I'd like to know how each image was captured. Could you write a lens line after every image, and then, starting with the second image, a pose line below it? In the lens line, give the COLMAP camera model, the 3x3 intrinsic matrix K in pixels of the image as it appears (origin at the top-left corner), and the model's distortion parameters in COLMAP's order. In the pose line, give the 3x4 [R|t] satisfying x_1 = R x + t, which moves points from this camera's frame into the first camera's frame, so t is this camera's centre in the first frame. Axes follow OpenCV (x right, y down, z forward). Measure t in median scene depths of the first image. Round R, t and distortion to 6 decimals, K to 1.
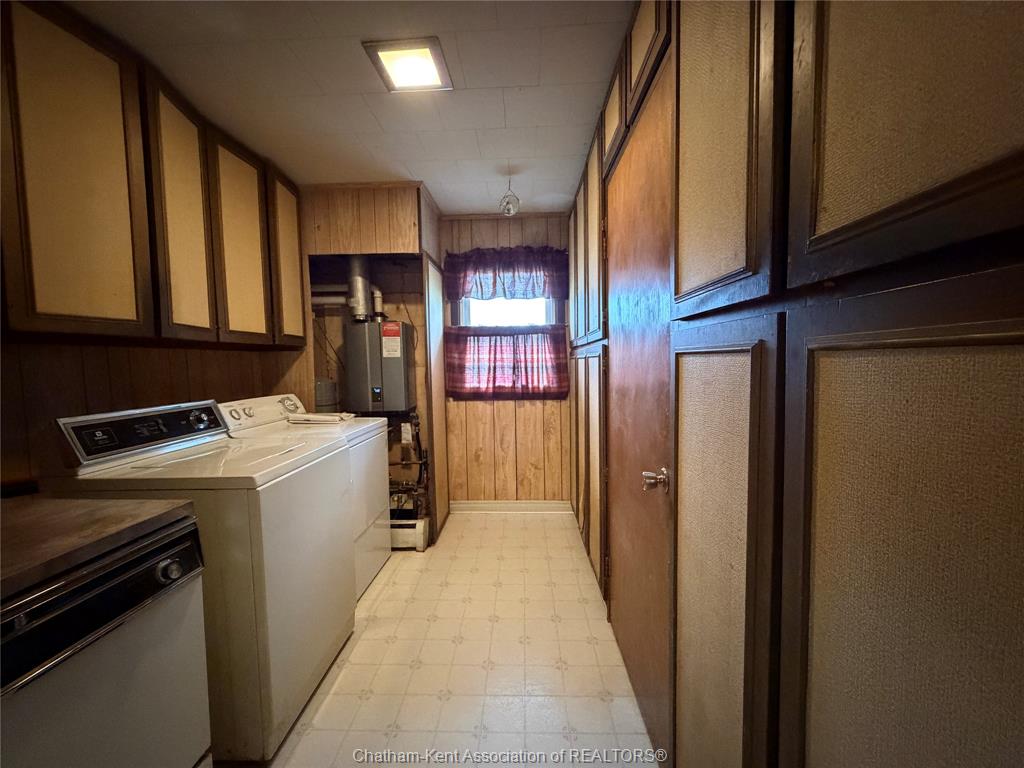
lens RADIAL K [[403.4, 0, 512.0], [0, 403.4, 384.0], [0, 0, 1]] dist [-0.001796, -0.000208]
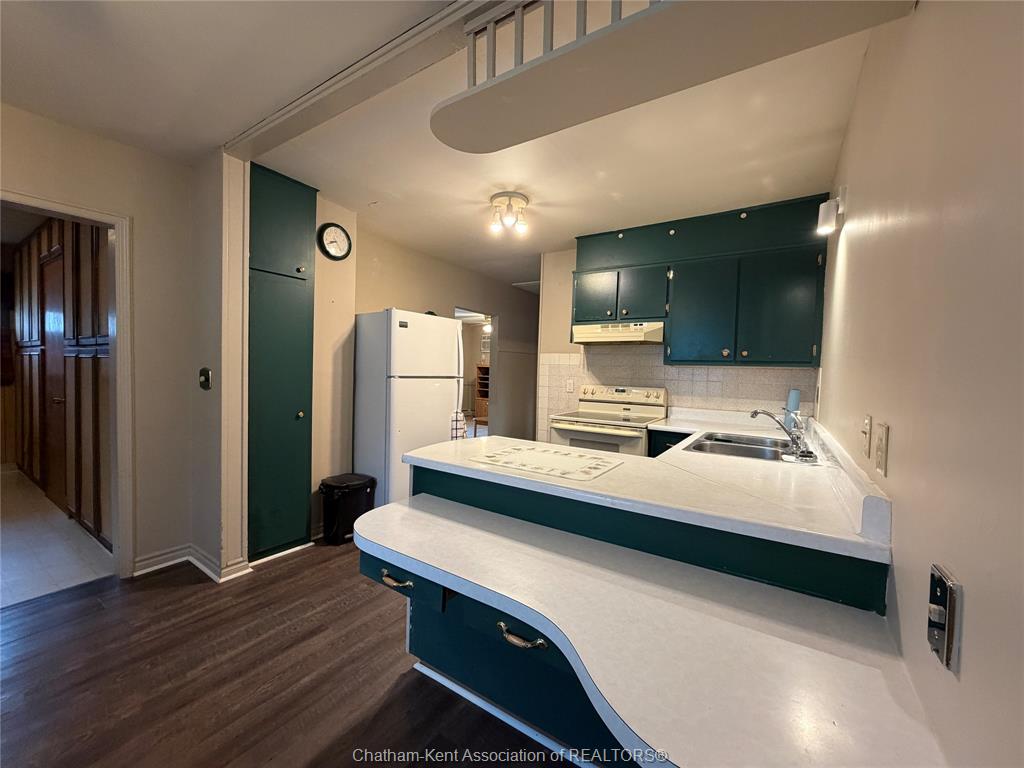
lens RADIAL K [[403.4, 0, 512.0], [0, 403.4, 384.0], [0, 0, 1]] dist [-0.001796, -0.000208]
pose [[0.515452, 0.006032, 0.856897, -0.165907], [0.012130, 0.999824, -0.014335, 0.080261], [-0.856833, 0.017783, 0.515288, -1.219381]]
